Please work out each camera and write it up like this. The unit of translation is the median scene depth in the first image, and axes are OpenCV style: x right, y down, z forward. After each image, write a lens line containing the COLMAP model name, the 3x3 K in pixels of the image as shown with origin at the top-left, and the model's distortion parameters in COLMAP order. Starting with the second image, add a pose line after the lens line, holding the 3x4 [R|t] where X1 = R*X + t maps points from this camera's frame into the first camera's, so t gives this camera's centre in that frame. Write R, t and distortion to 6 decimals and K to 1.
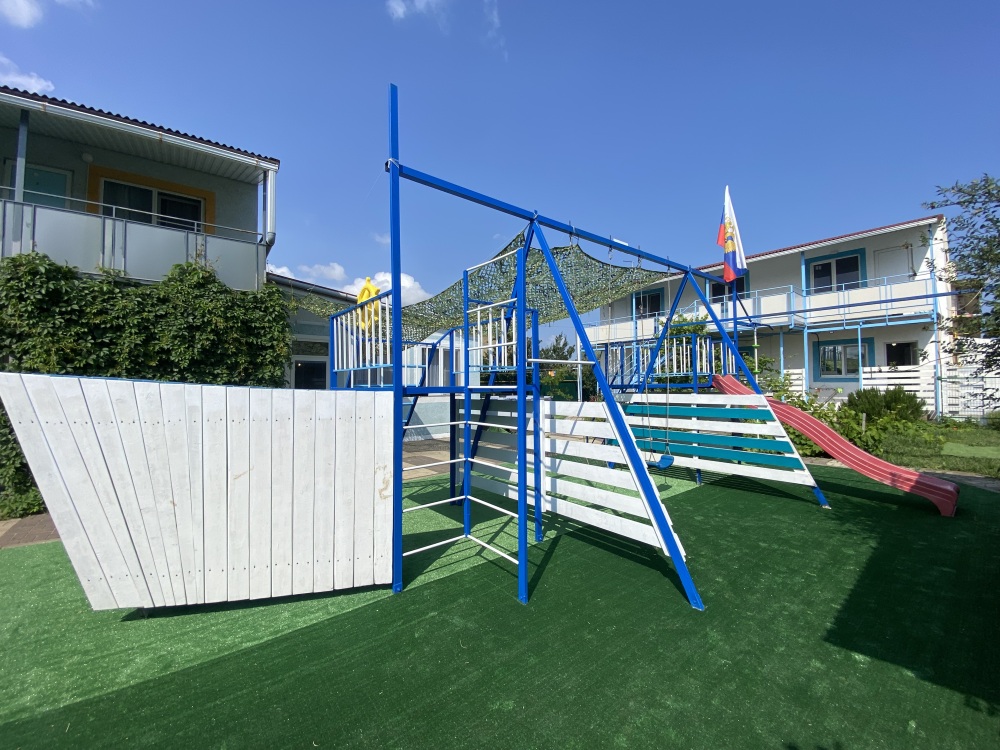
lens RADIAL K [[401.6, 0, 500.0], [0, 401.6, 375.0], [0, 0, 1]] dist [0.017558, -0.018544]
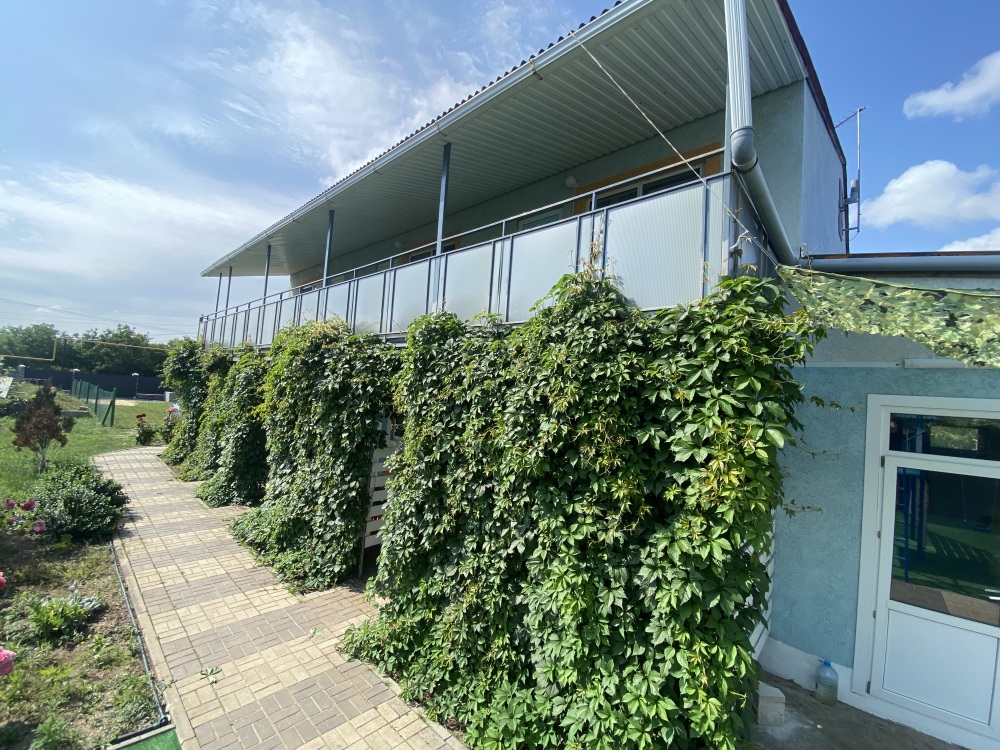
lens RADIAL K [[401.6, 0, 500.0], [0, 401.6, 375.0], [0, 0, 1]] dist [0.017558, -0.018544]
pose [[0.161873, -0.030114, -0.986352, -0.344080], [-0.053547, 0.997794, -0.039251, -0.151998], [0.985358, 0.059170, 0.159904, 1.003049]]
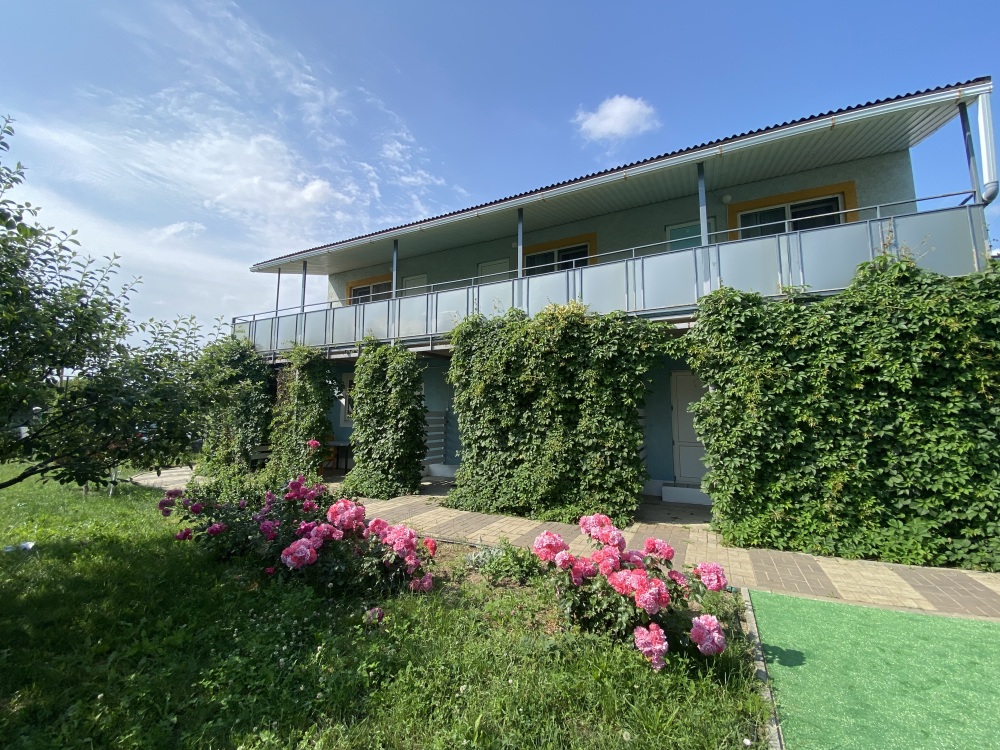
lens RADIAL K [[401.6, 0, 500.0], [0, 401.6, 375.0], [0, 0, 1]] dist [0.017558, -0.018544]
pose [[0.420345, -0.082439, -0.903612, -0.473933], [0.011032, 0.996255, -0.085759, 0.010585], [0.907297, 0.026080, 0.419680, 0.011441]]
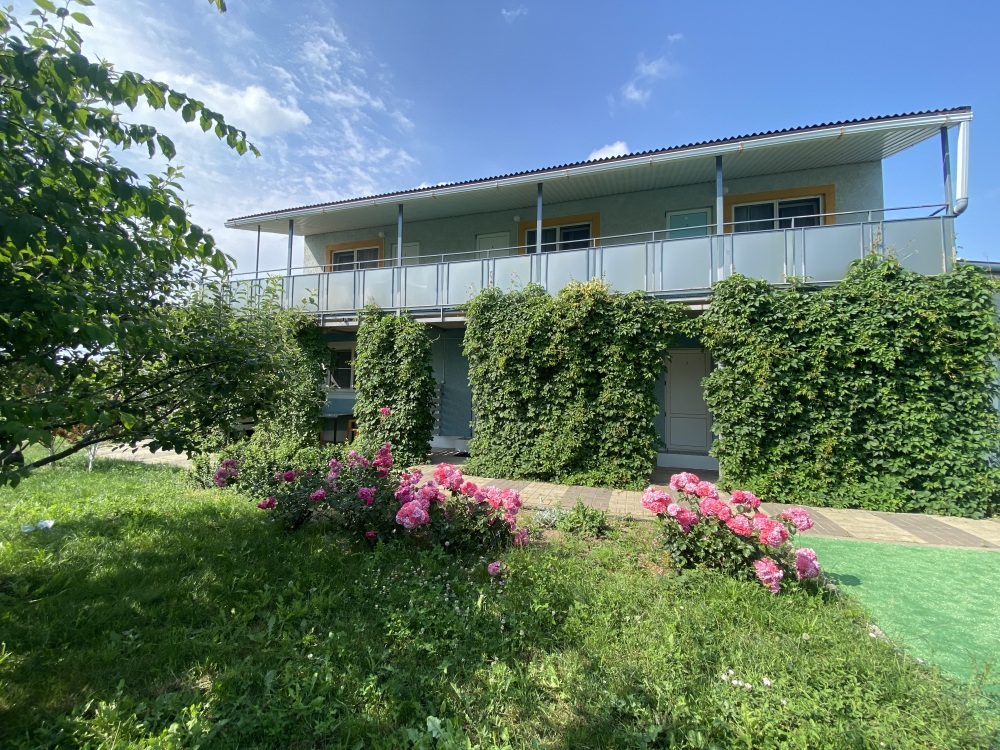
lens RADIAL K [[401.6, 0, 500.0], [0, 401.6, 375.0], [0, 0, 1]] dist [0.017558, -0.018544]
pose [[0.550796, -0.018349, -0.834438, -0.572995], [-0.003061, 0.999707, -0.024004, 0.020407], [0.834634, 0.015776, 0.550579, -0.236801]]
